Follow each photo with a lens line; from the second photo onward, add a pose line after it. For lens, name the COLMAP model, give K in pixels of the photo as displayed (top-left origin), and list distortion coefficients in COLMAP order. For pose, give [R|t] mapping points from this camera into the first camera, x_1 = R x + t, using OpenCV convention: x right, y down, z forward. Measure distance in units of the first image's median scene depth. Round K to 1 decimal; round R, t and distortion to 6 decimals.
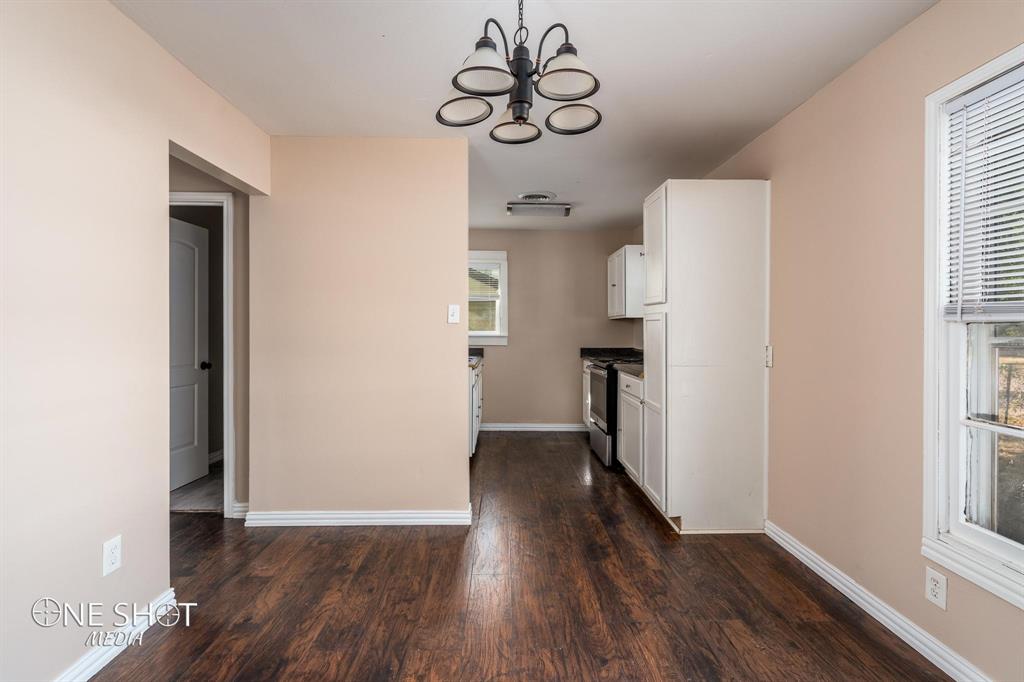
lens RADIAL K [[470.0, 0, 514.8], [0, 470.0, 333.3], [0, 0, 1]] dist [-0.008989, 0.003401]
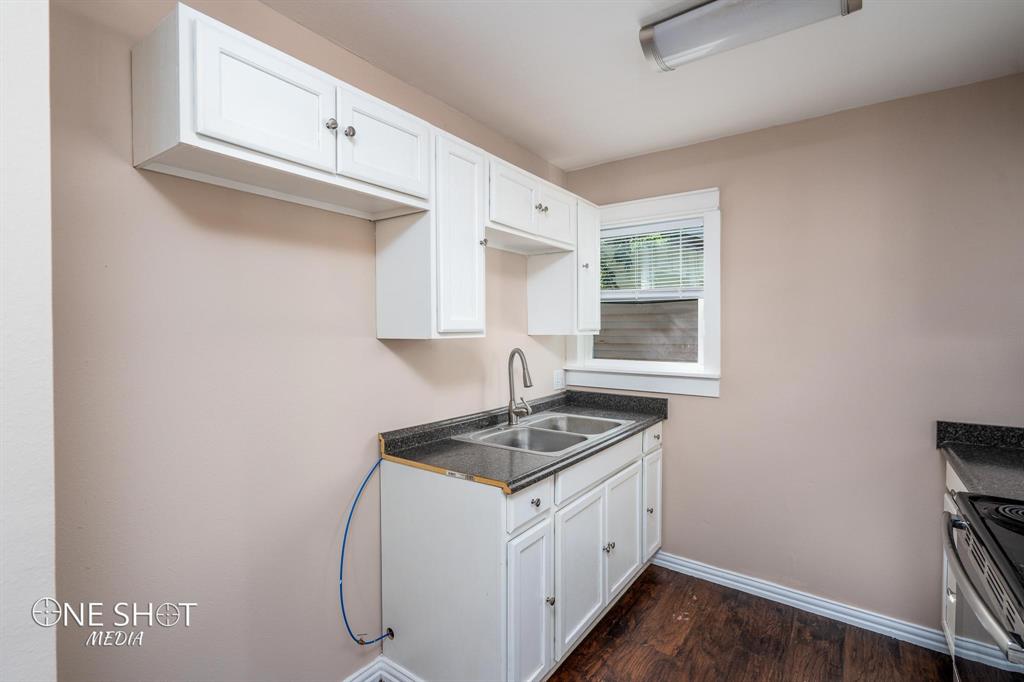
lens RADIAL K [[470.0, 0, 507.6], [0, 470.0, 343.6], [0, 0, 1]] dist [-0.008989, 0.003401]
pose [[0.793689, 0.013713, -0.608169, 0.199178], [-0.002214, 0.999804, 0.019653, -0.072705], [0.608320, -0.014252, 0.793564, 1.053444]]
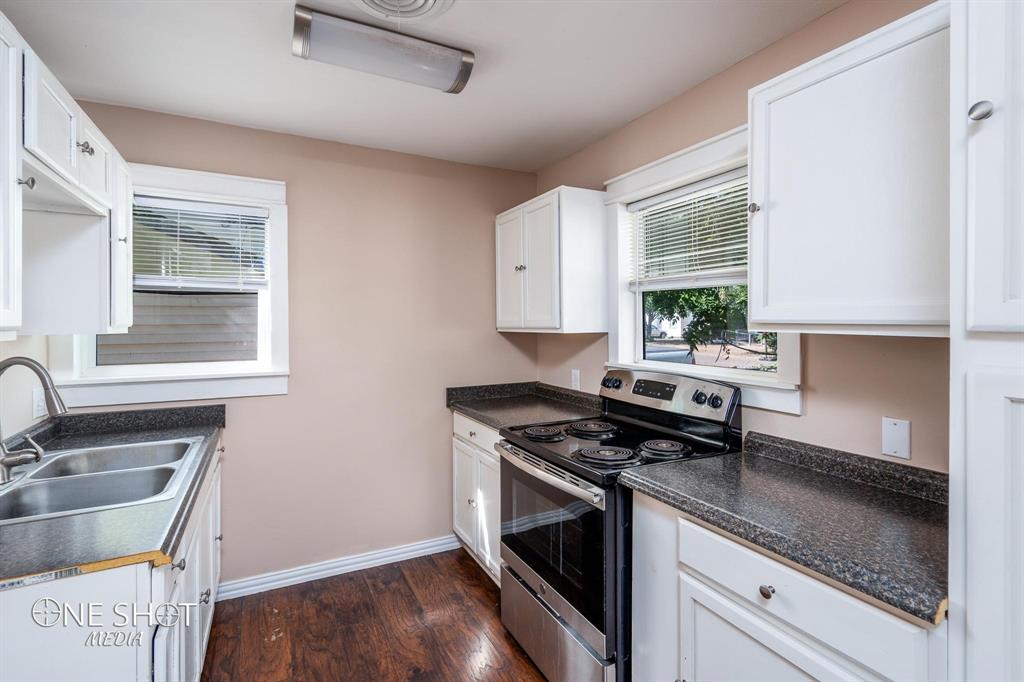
lens RADIAL K [[470.0, 0, 519.1], [0, 470.0, 322.6], [0, 0, 1]] dist [-0.008989, 0.003401]
pose [[0.895802, -0.008885, 0.444364, -0.037148], [0.014201, 0.999862, -0.008636, -0.073357], [-0.444226, 0.014046, 0.895805, 1.021599]]
